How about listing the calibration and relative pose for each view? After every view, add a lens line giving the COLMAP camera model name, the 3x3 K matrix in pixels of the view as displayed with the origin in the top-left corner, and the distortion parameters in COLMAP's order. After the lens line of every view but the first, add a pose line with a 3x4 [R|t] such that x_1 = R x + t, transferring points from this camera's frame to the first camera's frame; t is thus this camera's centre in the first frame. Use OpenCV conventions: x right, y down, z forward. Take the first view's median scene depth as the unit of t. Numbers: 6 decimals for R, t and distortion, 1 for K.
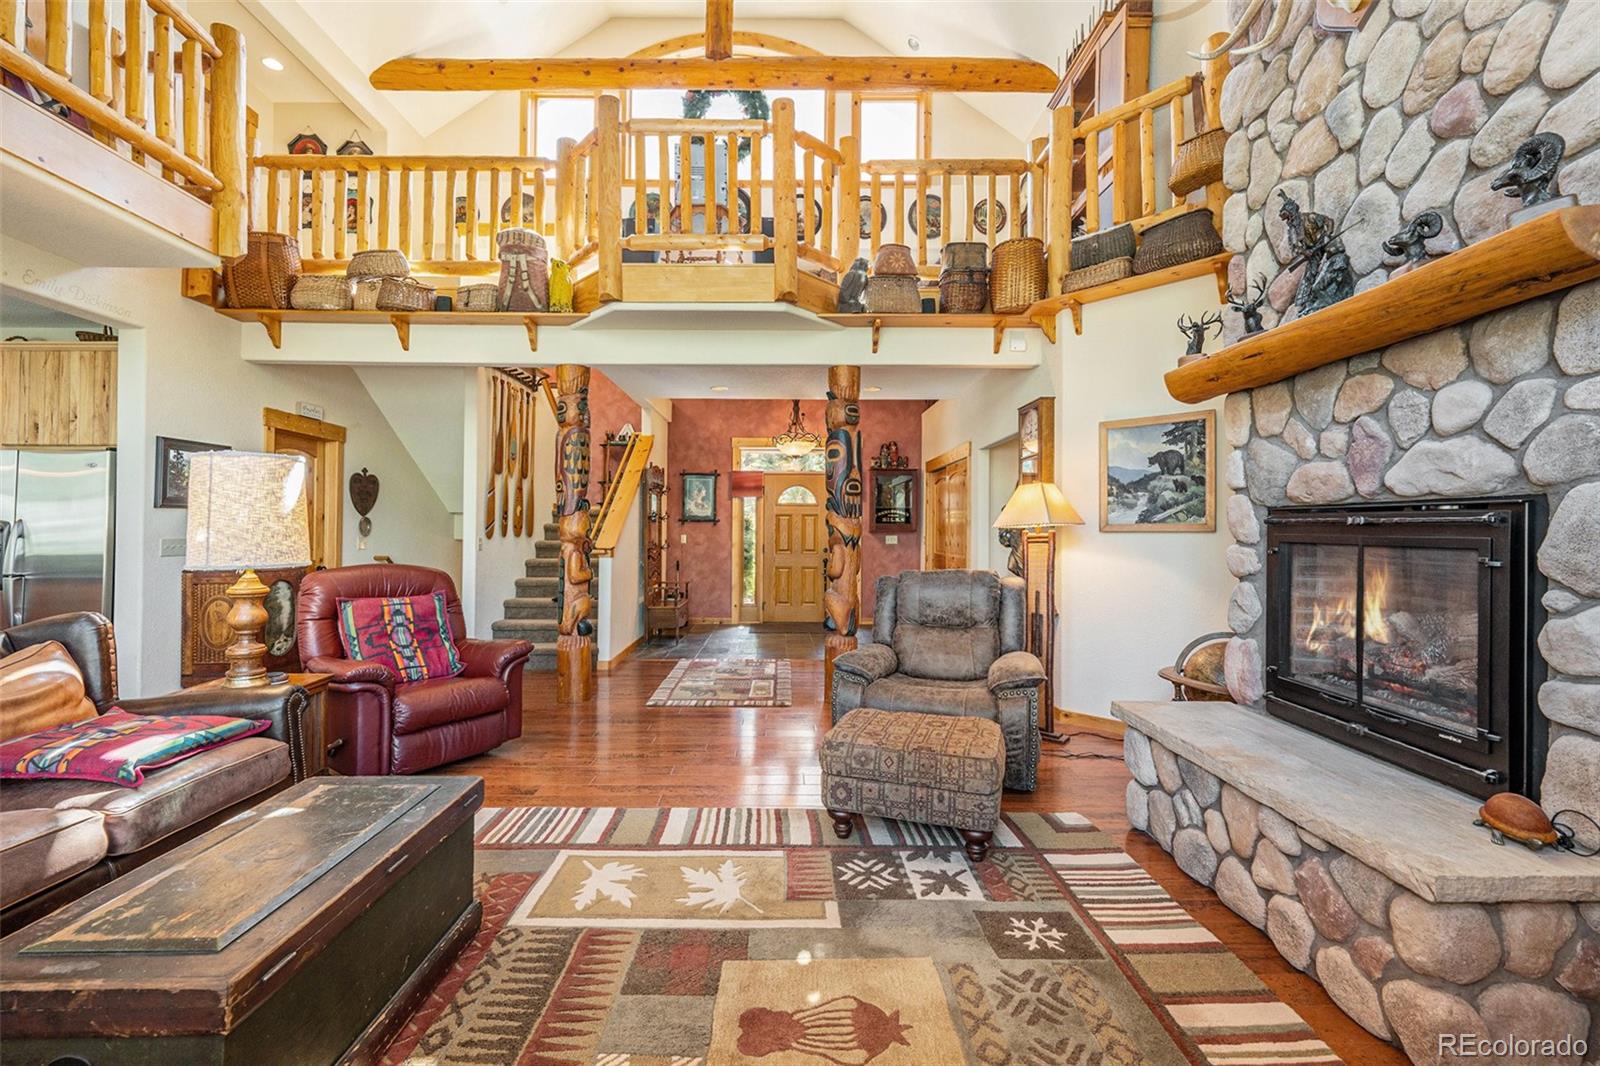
lens RADIAL K [[656.8, 0, 790.0], [0, 656.8, 538.8], [0, 0, 1]] dist [0.004540, -0.000728]
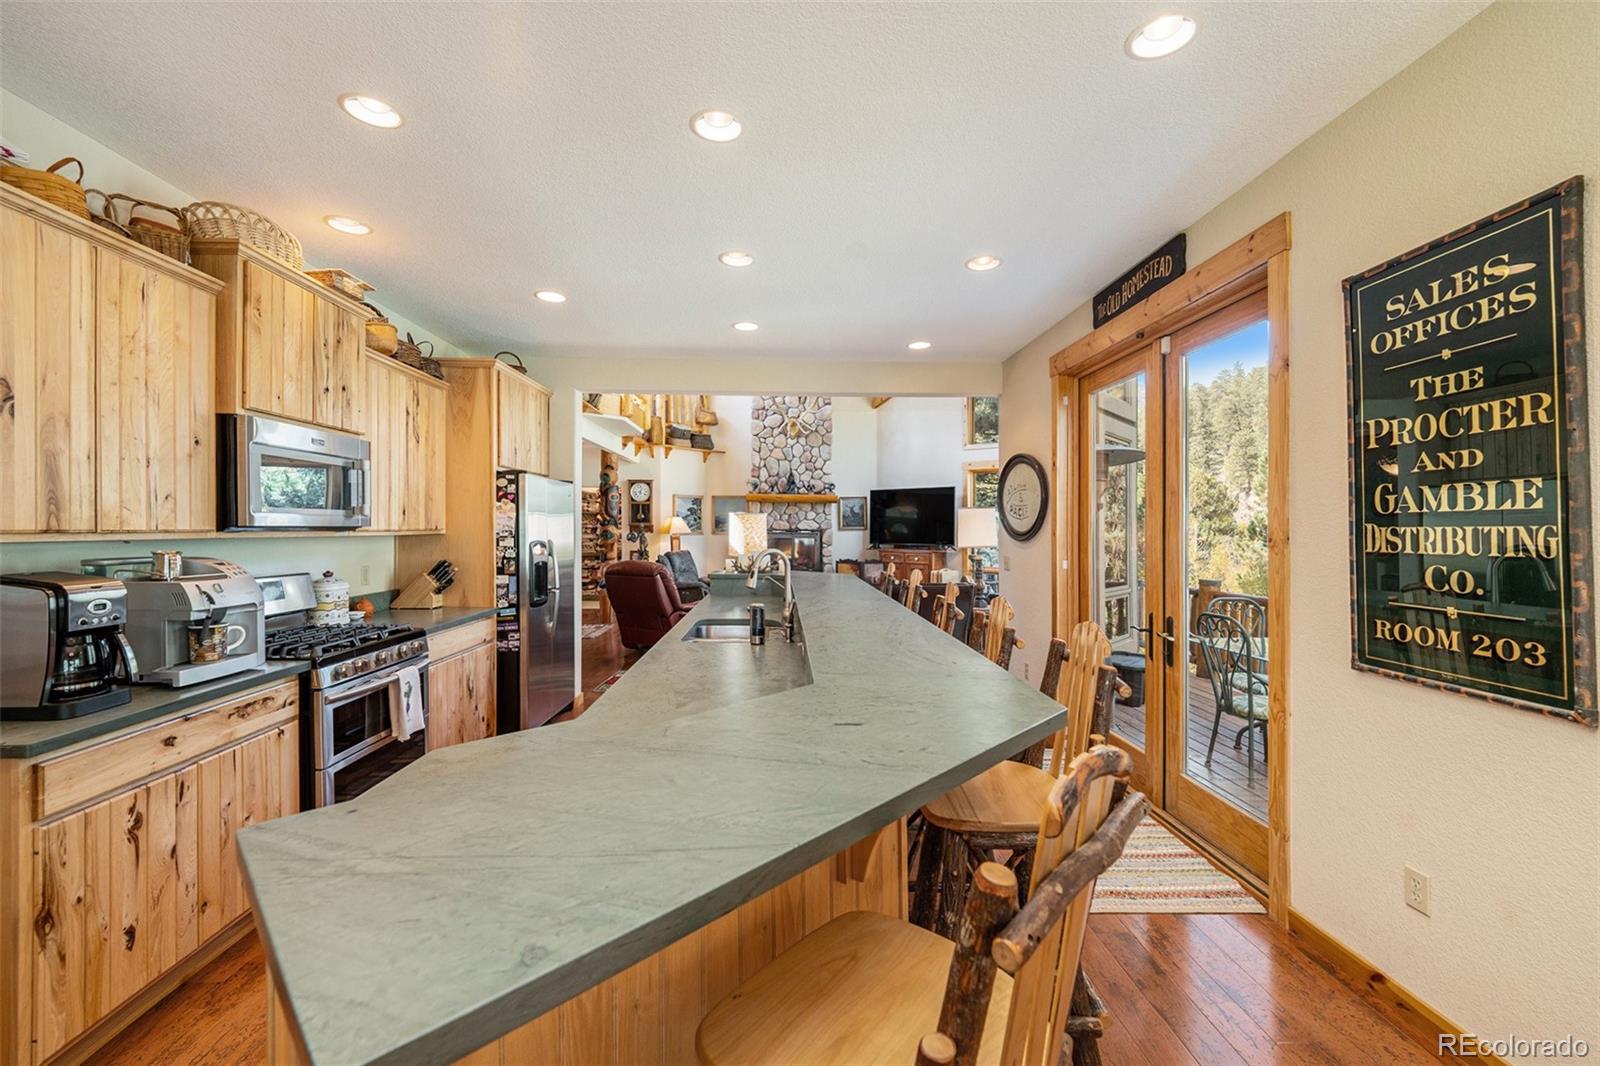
lens RADIAL K [[656.8, 0, 793.5], [0, 656.8, 523.5], [0, 0, 1]] dist [0.004540, -0.000728]
pose [[-0.020747, 0.006214, 0.999765, -3.762505], [0.003752, 0.999974, -0.006138, -0.065612], [-0.999778, 0.003624, -0.020769, 0.952926]]
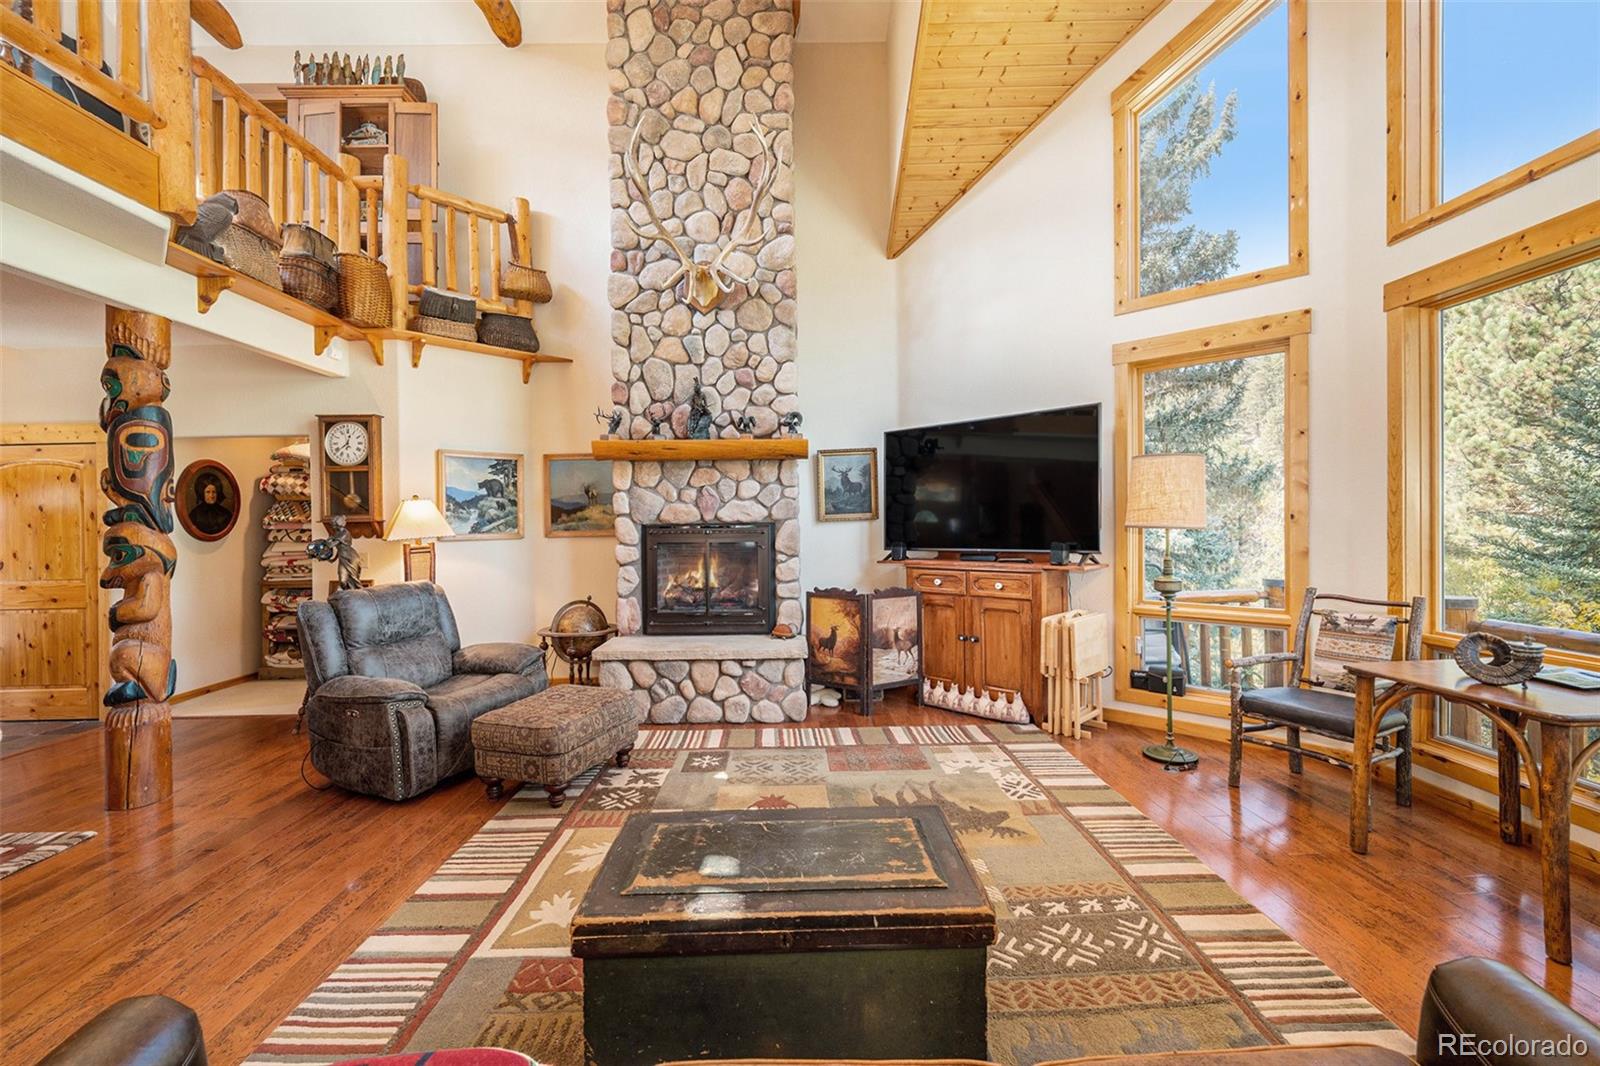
lens RADIAL K [[656.8, 0, 785.0], [0, 656.8, 523.6], [0, 0, 1]] dist [0.004540, -0.000728]
pose [[-0.005731, -0.001808, 0.999982, -1.212353], [0.026579, 0.999645, 0.001960, -0.046924], [-0.999630, 0.026589, -0.005681, 0.648045]]
